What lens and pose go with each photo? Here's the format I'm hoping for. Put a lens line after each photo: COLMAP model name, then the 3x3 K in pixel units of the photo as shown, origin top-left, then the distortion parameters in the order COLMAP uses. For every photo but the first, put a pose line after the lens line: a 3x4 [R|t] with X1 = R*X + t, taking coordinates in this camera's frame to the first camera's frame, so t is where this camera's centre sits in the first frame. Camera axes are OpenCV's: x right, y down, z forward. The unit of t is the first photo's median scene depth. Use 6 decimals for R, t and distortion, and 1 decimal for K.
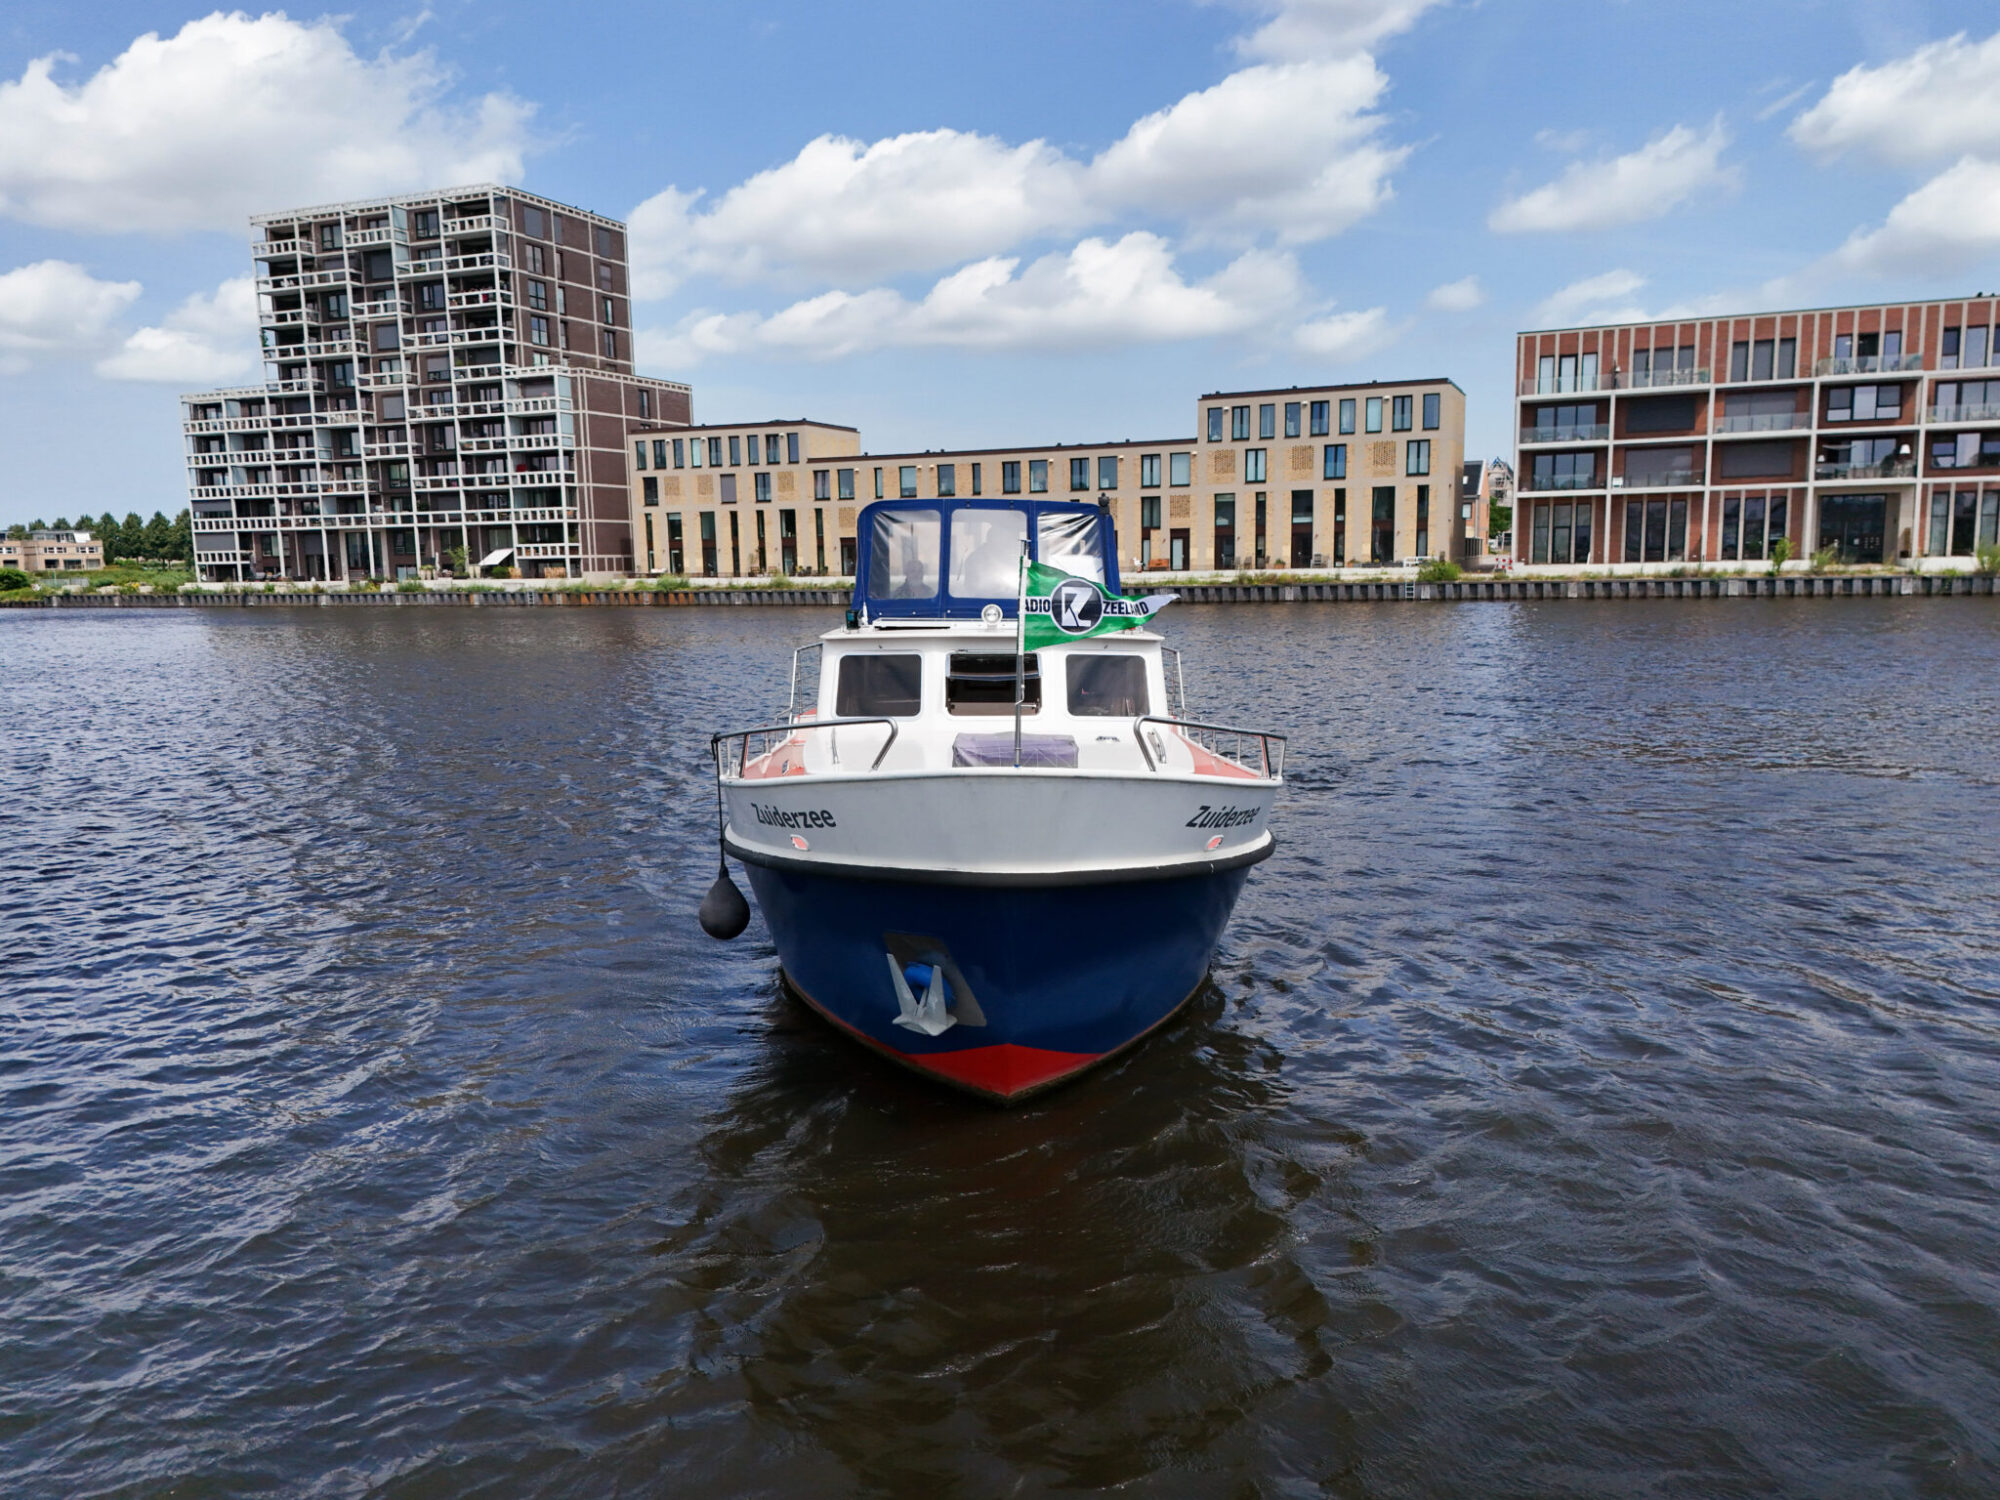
lens RADIAL K [[1475.0, 0, 1002.1], [0, 1475.0, 758.8], [0, 0, 1]] dist [0.060740, -0.050444]
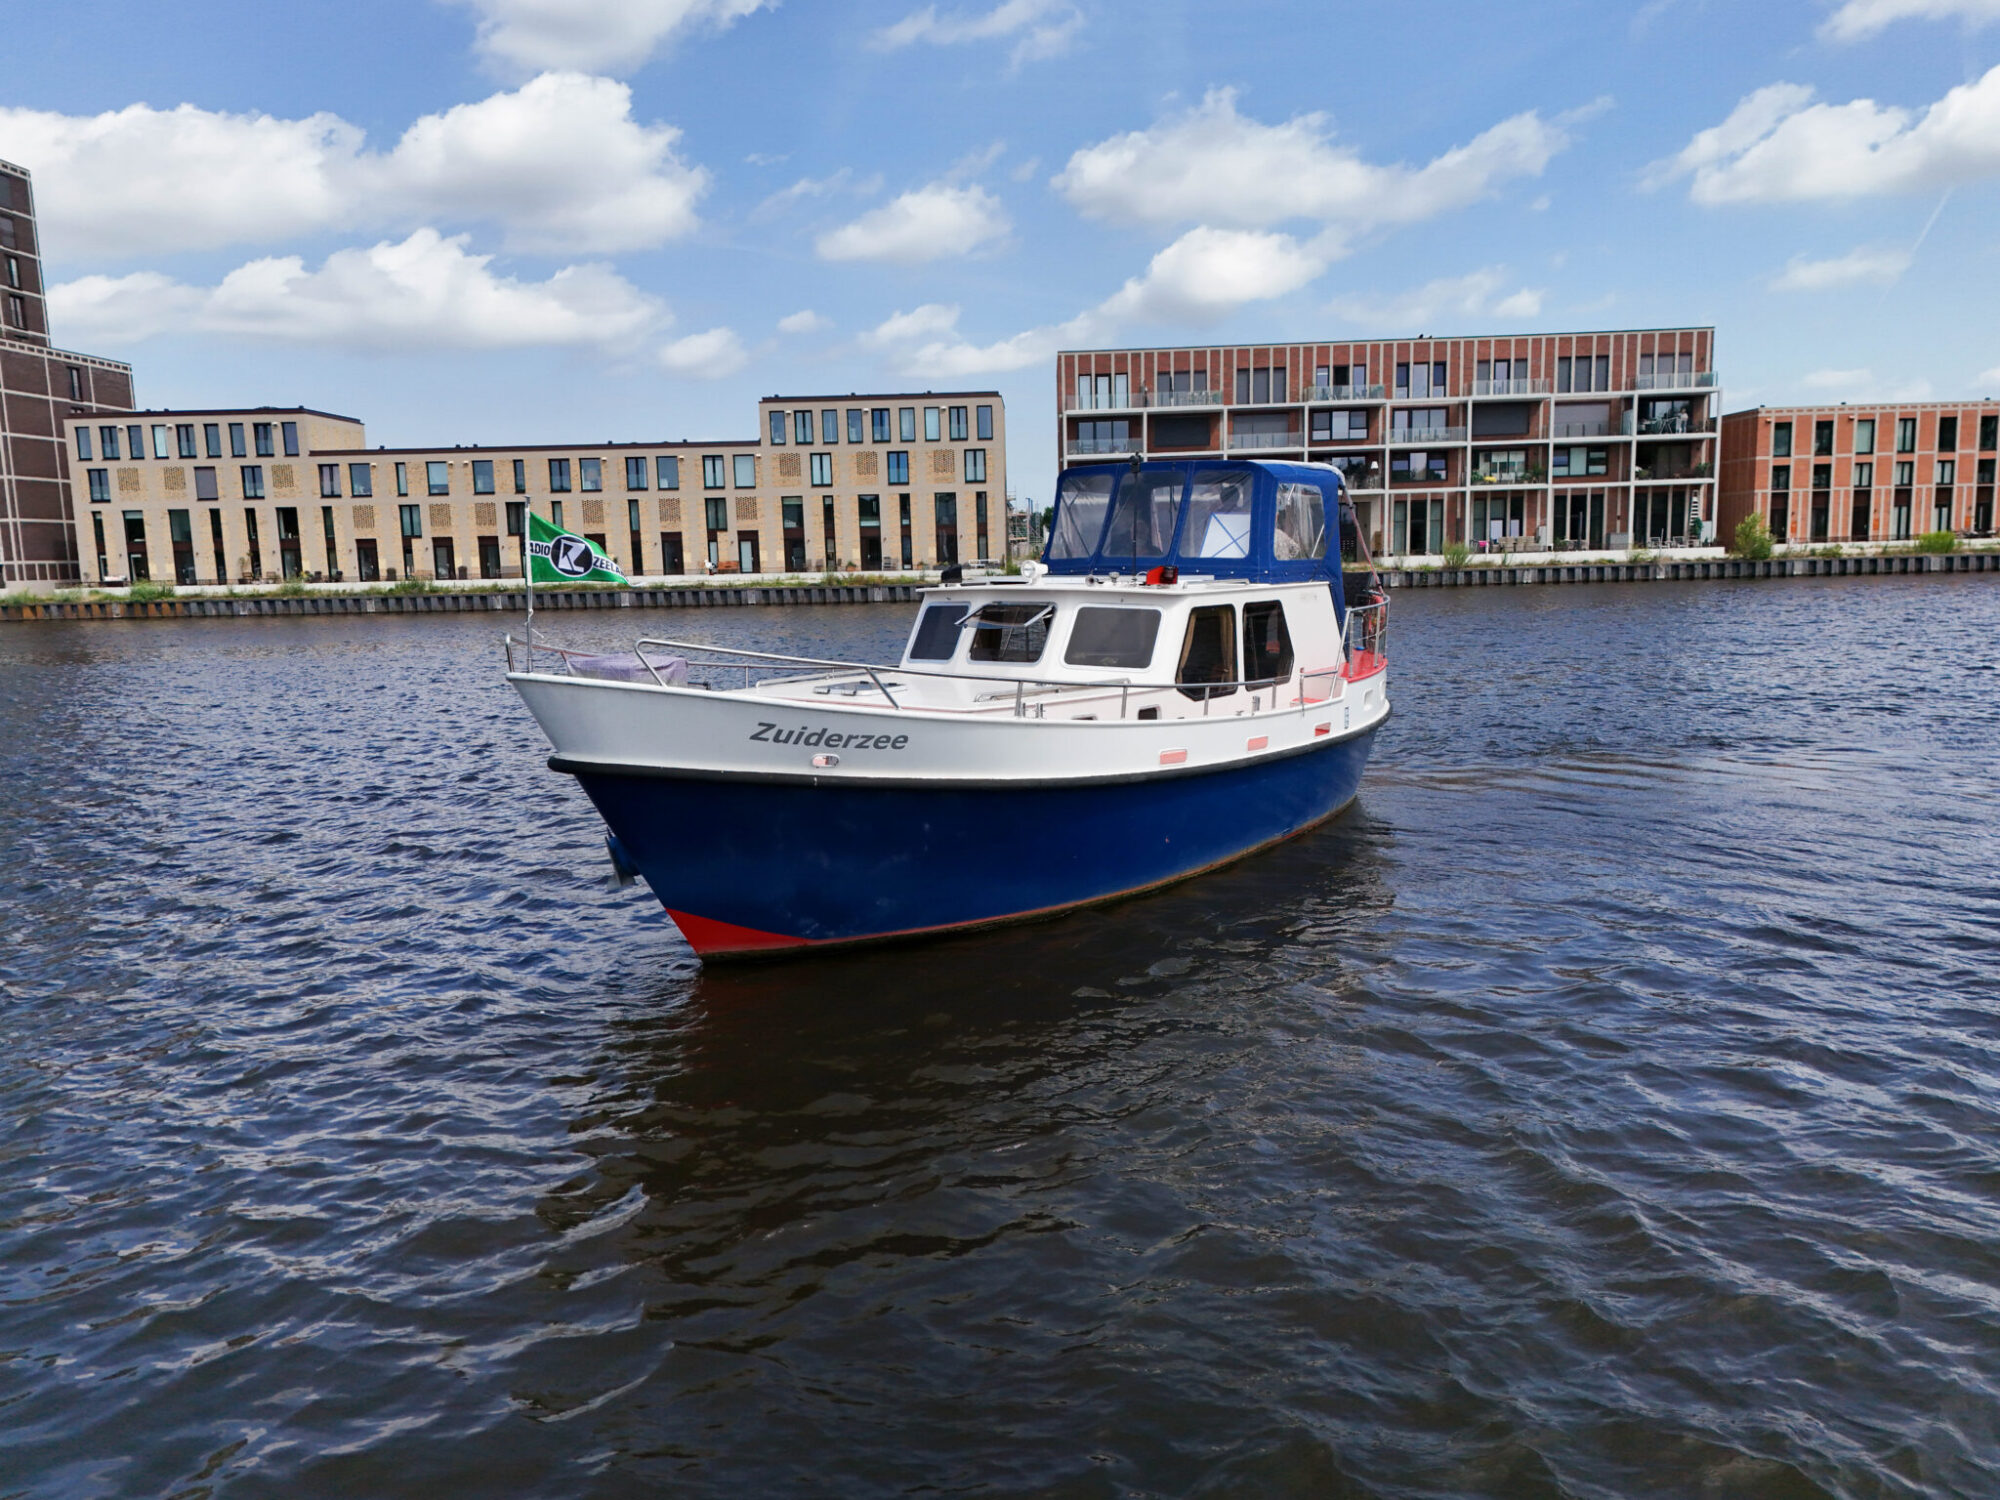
lens RADIAL K [[1464.8, 0, 1000.8], [0, 1464.8, 755.7], [0, 0, 1]] dist [0.082050, -0.073508]
pose [[0.930302, -0.054758, 0.362685, -0.076784], [0.057714, 0.998330, 0.002689, 0.001700], [-0.362226, 0.018430, 0.931908, 0.017378]]
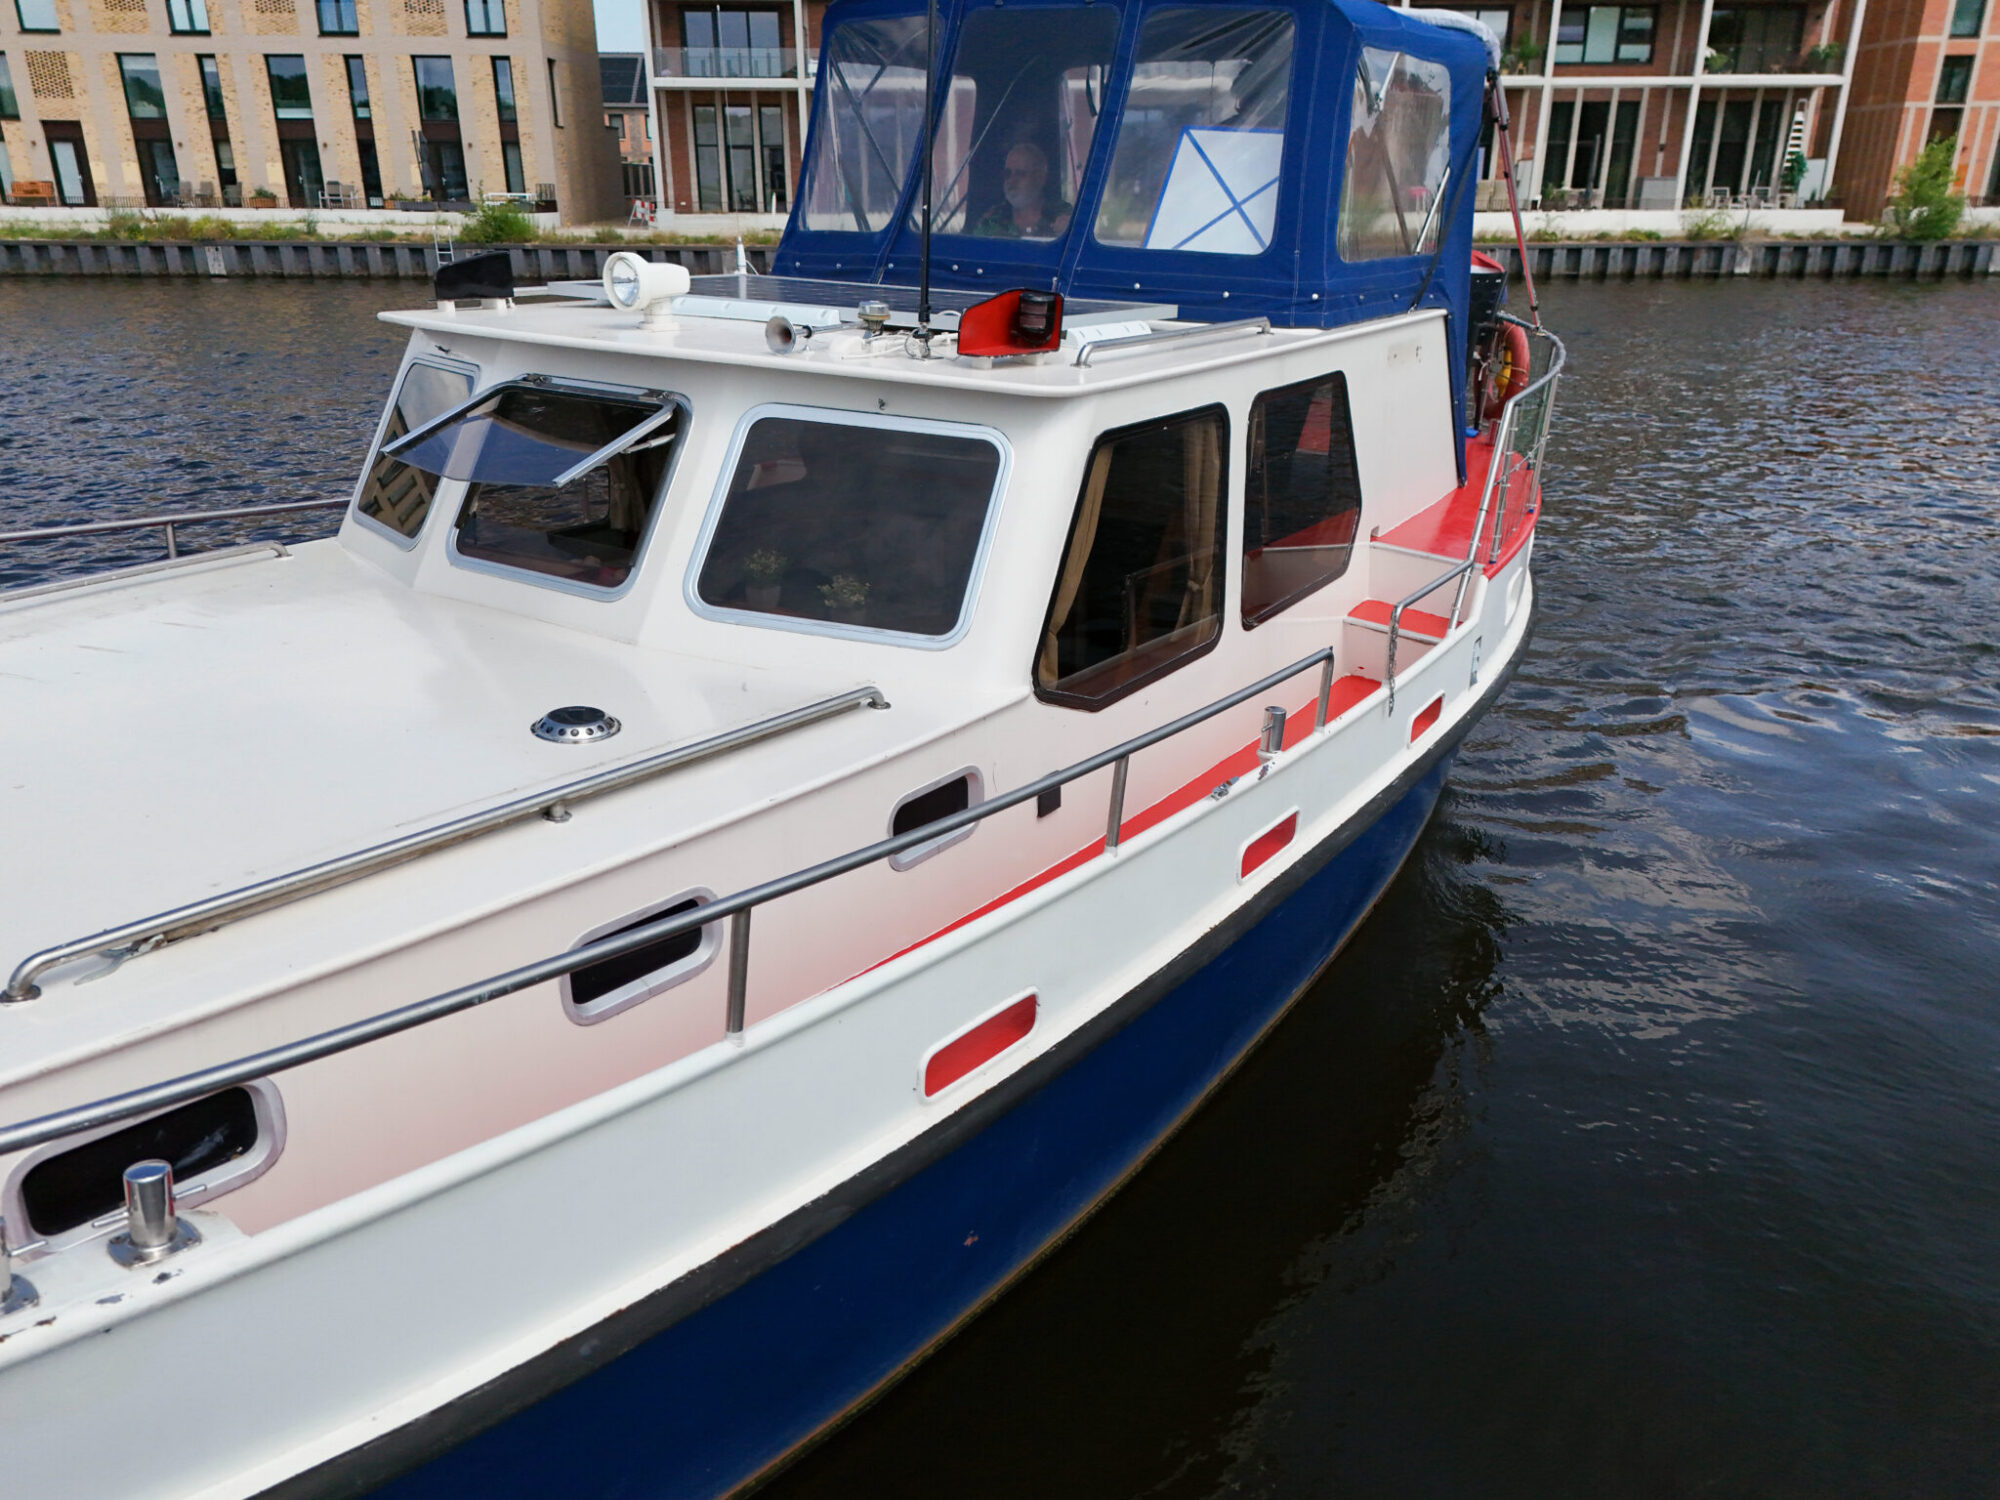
lens RADIAL K [[1474.7, 0, 999.8], [0, 1474.7, 755.6], [0, 0, 1]] dist [0.077677, -0.071647]
pose [[0.914292, -0.126521, 0.384789, 0.167152], [0.037203, 0.972180, 0.231260, -0.042009], [-0.403343, -0.197124, 0.893564, 0.298191]]
